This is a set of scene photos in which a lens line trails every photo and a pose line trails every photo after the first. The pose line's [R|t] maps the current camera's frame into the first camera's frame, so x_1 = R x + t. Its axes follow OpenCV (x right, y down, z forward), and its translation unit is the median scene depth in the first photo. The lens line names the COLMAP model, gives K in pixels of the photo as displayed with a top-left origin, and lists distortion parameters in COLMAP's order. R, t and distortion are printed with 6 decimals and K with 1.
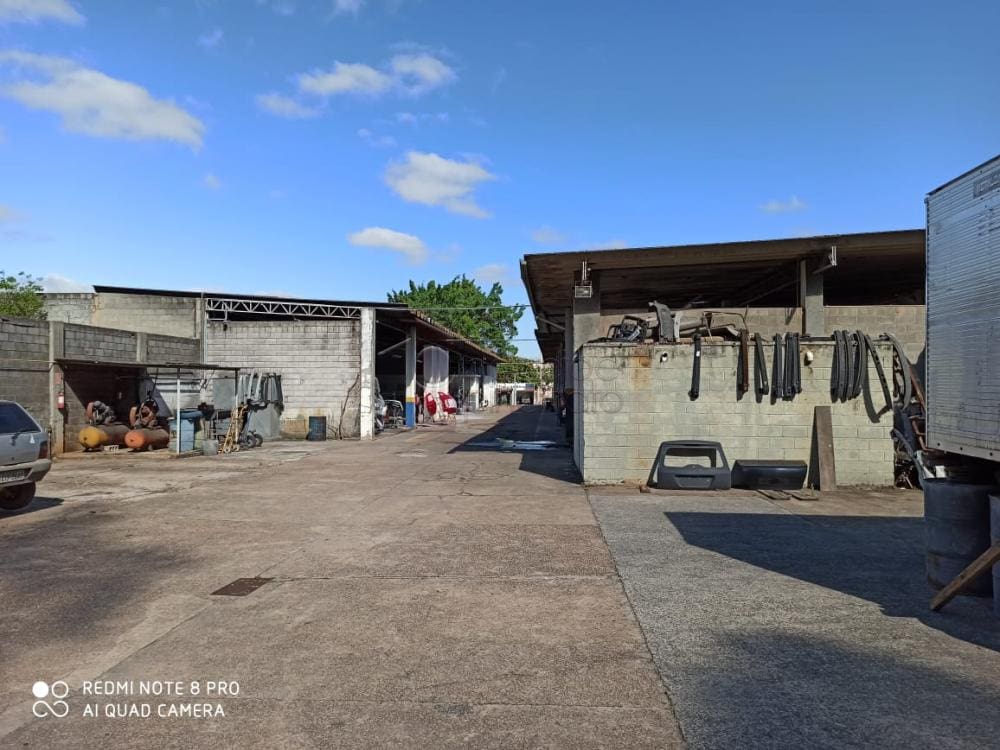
lens RADIAL K [[740.0, 0, 500.0], [0, 740.0, 375.0], [0, 0, 1]] dist [0.041647, -0.002528]
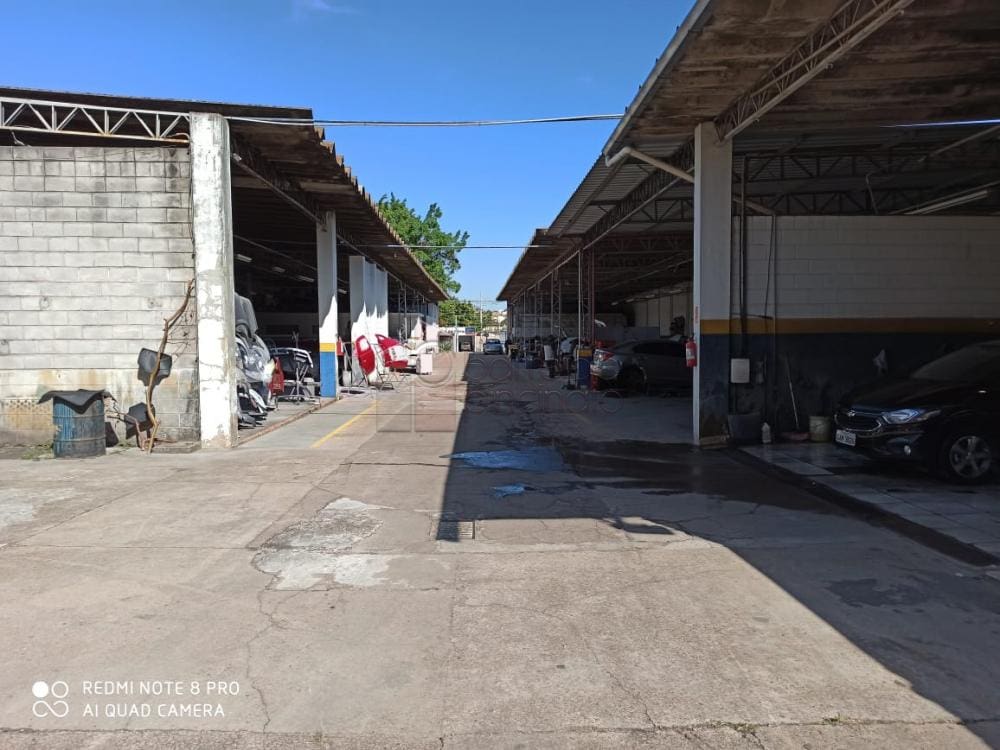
lens RADIAL K [[749.1, 0, 531.4], [0, 749.1, 409.0], [0, 0, 1]] dist [0.042227, -0.065167]
pose [[0.990351, -0.013530, 0.137922, -0.060095], [-0.002699, 0.993151, 0.116806, 0.016320], [-0.138558, -0.116051, 0.983531, 0.519562]]
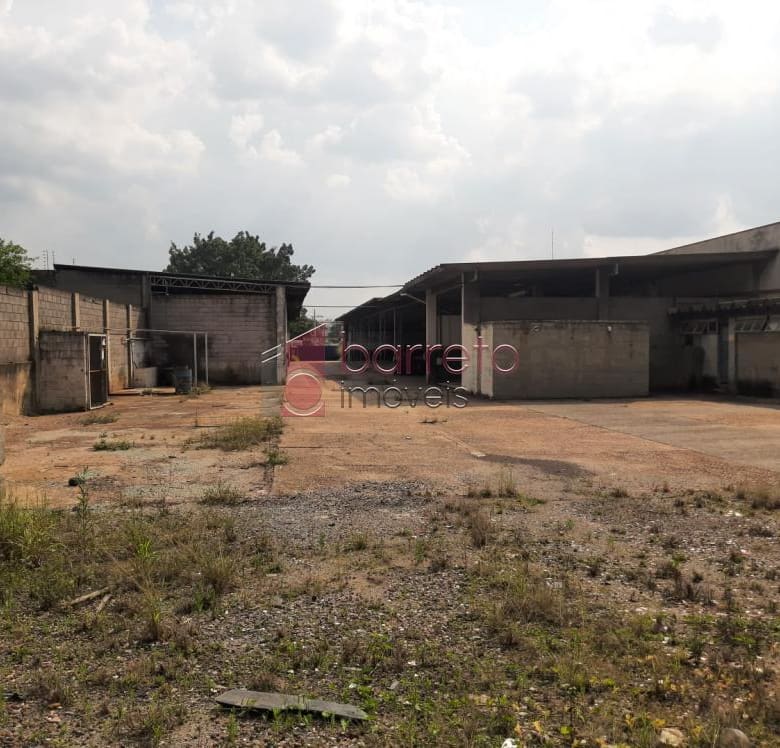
lens RADIAL K [[772.4, 0, 403.4], [0, 772.4, 376.1], [0, 0, 1]] dist [0.077656, -0.165145]
pose [[0.980930, -0.010849, 0.194059, -0.215746], [-0.000549, 0.998282, 0.058586, -0.009430], [-0.194361, -0.057575, 0.979239, -0.376562]]
